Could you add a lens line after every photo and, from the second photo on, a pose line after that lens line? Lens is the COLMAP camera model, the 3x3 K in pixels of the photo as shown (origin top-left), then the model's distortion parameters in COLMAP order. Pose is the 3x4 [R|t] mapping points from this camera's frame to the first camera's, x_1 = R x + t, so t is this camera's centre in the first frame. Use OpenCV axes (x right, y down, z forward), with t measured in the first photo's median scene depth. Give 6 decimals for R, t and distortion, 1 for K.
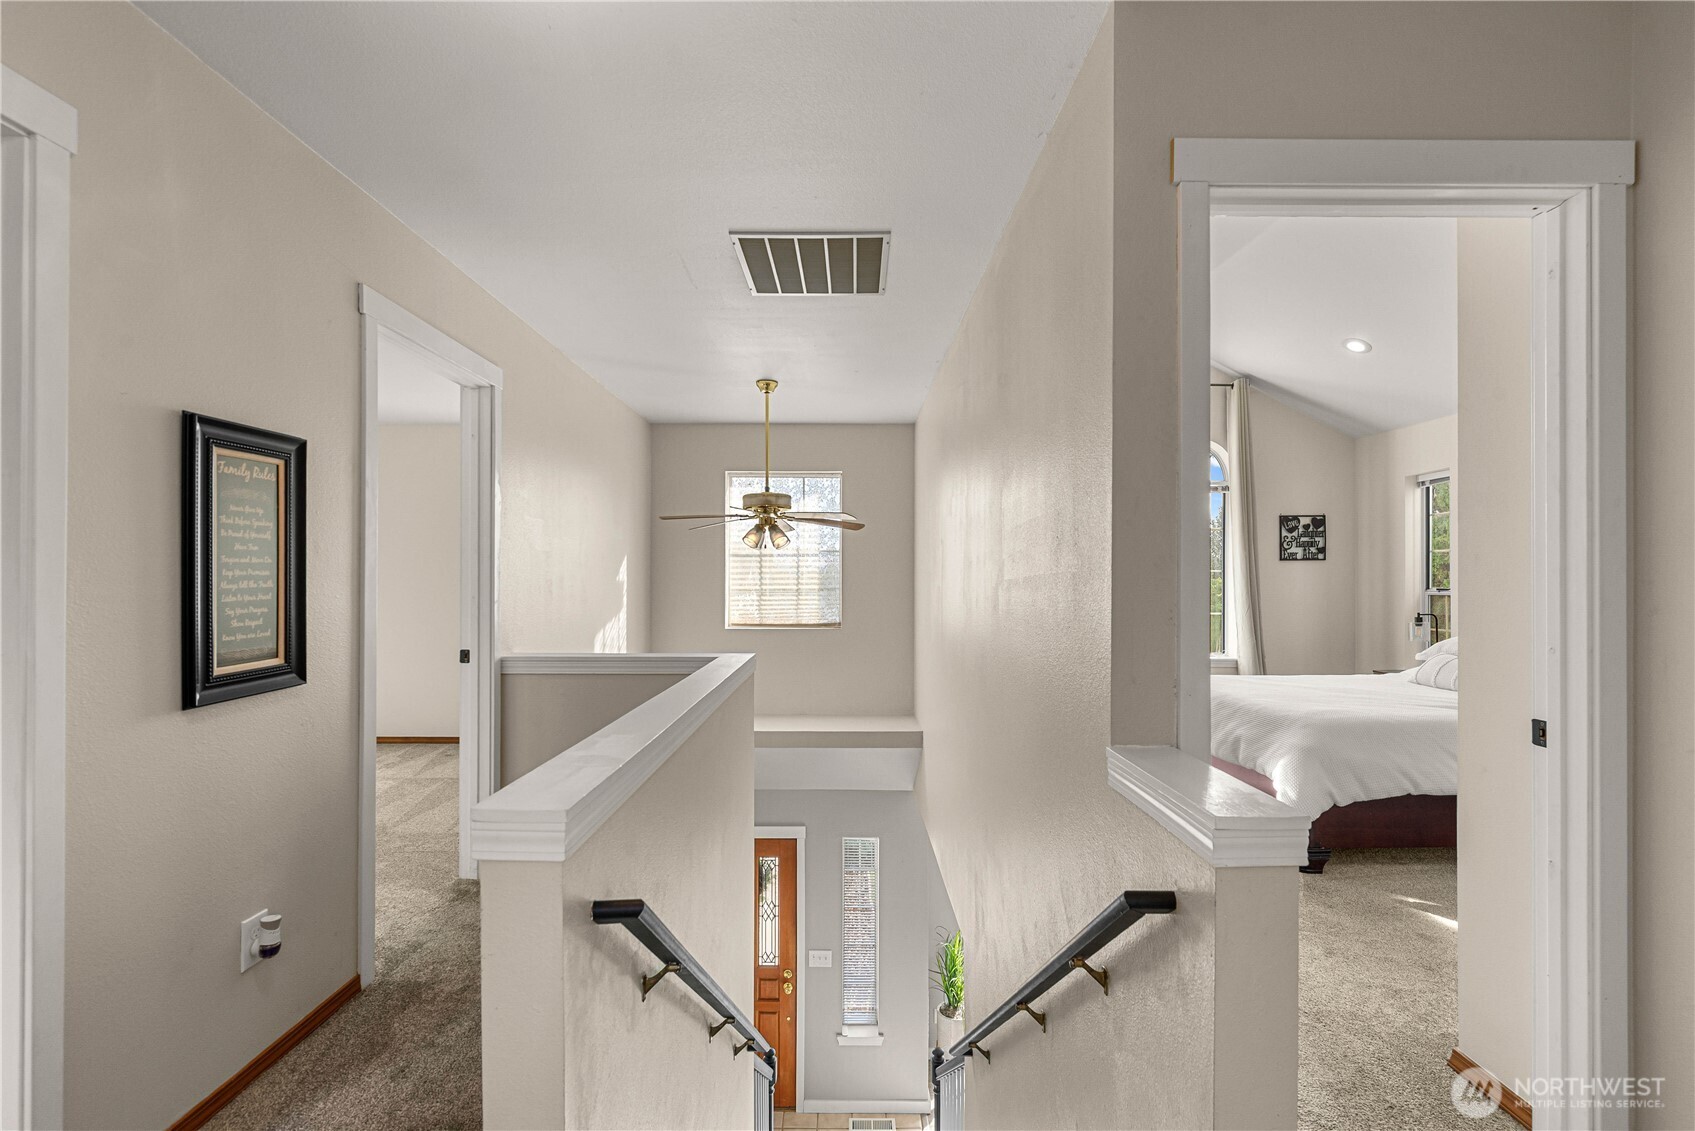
lens RADIAL K [[734.3, 0, 841.5], [0, 734.3, 572.0], [0, 0, 1]] dist [0.004482, -0.000650]
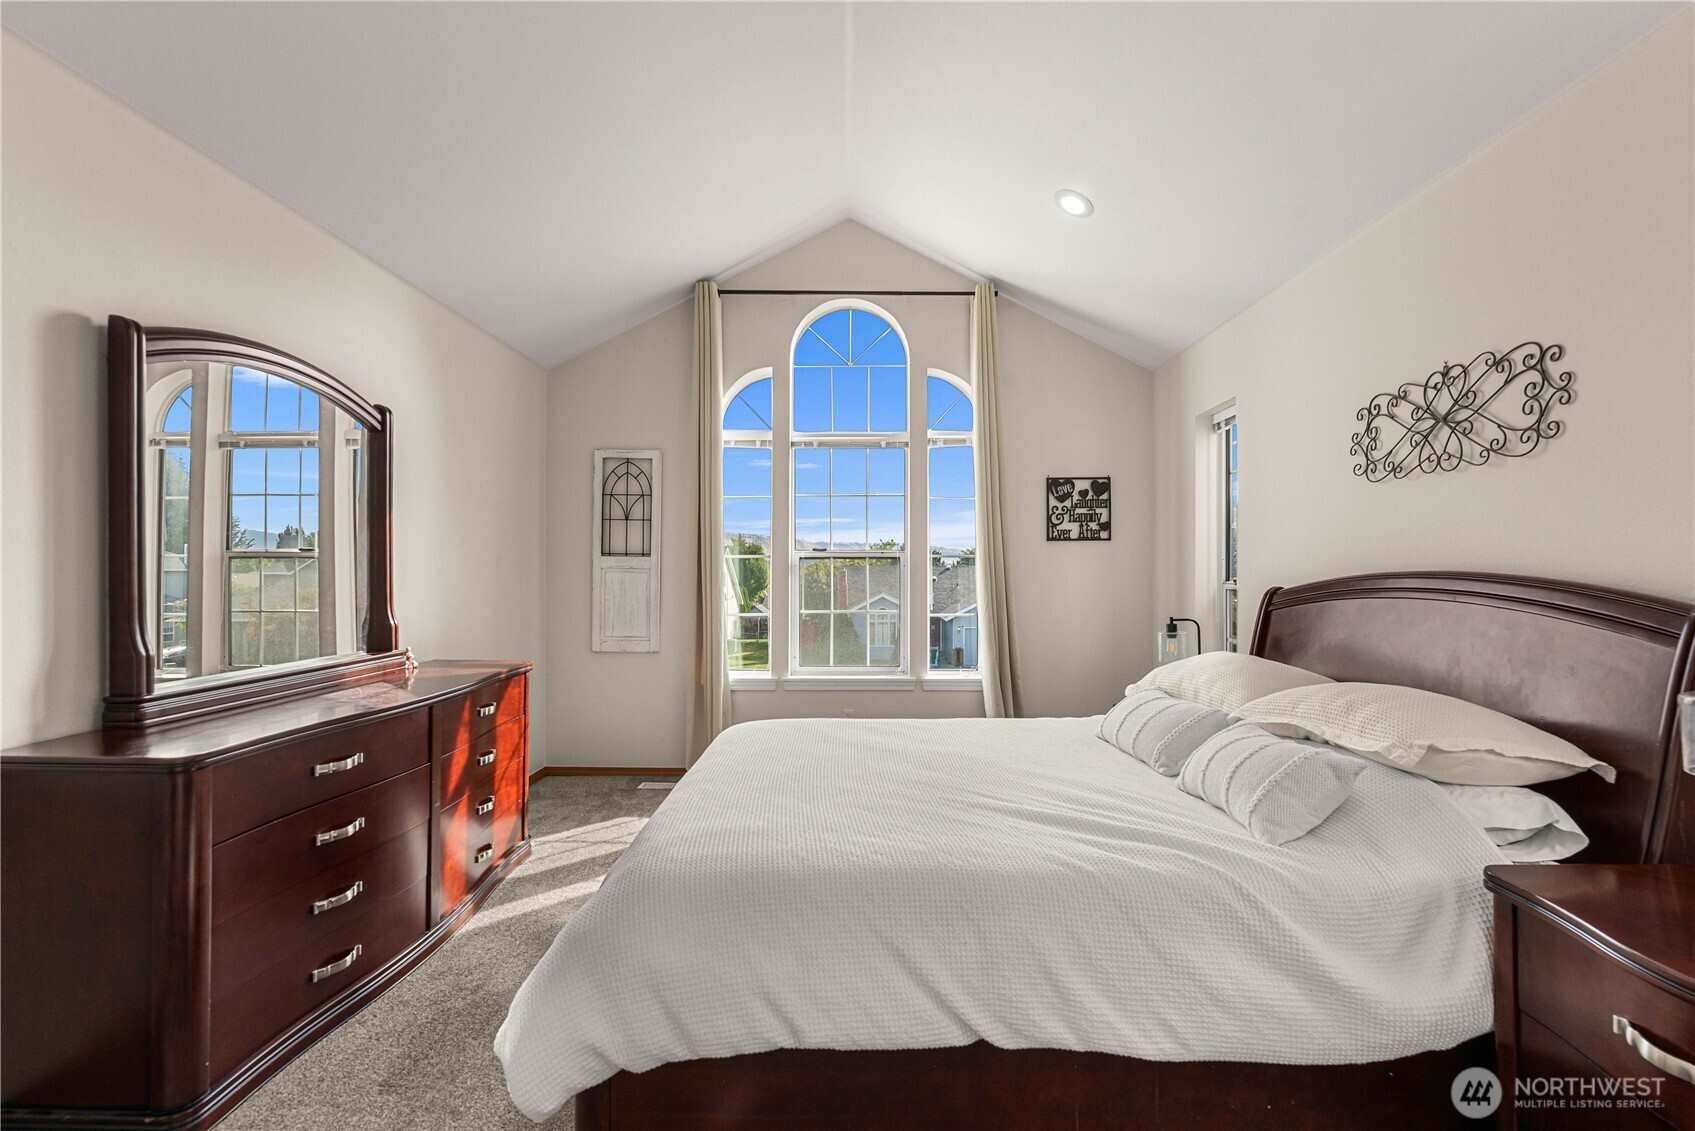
lens RADIAL K [[734.3, 0, 856.4], [0, 734.3, 561.5], [0, 0, 1]] dist [0.004482, -0.000650]
pose [[0.999960, -0.001829, -0.008793, 0.418786], [0.001756, 0.999964, -0.008330, 0.009906], [0.008808, 0.008314, 0.999927, 0.289301]]
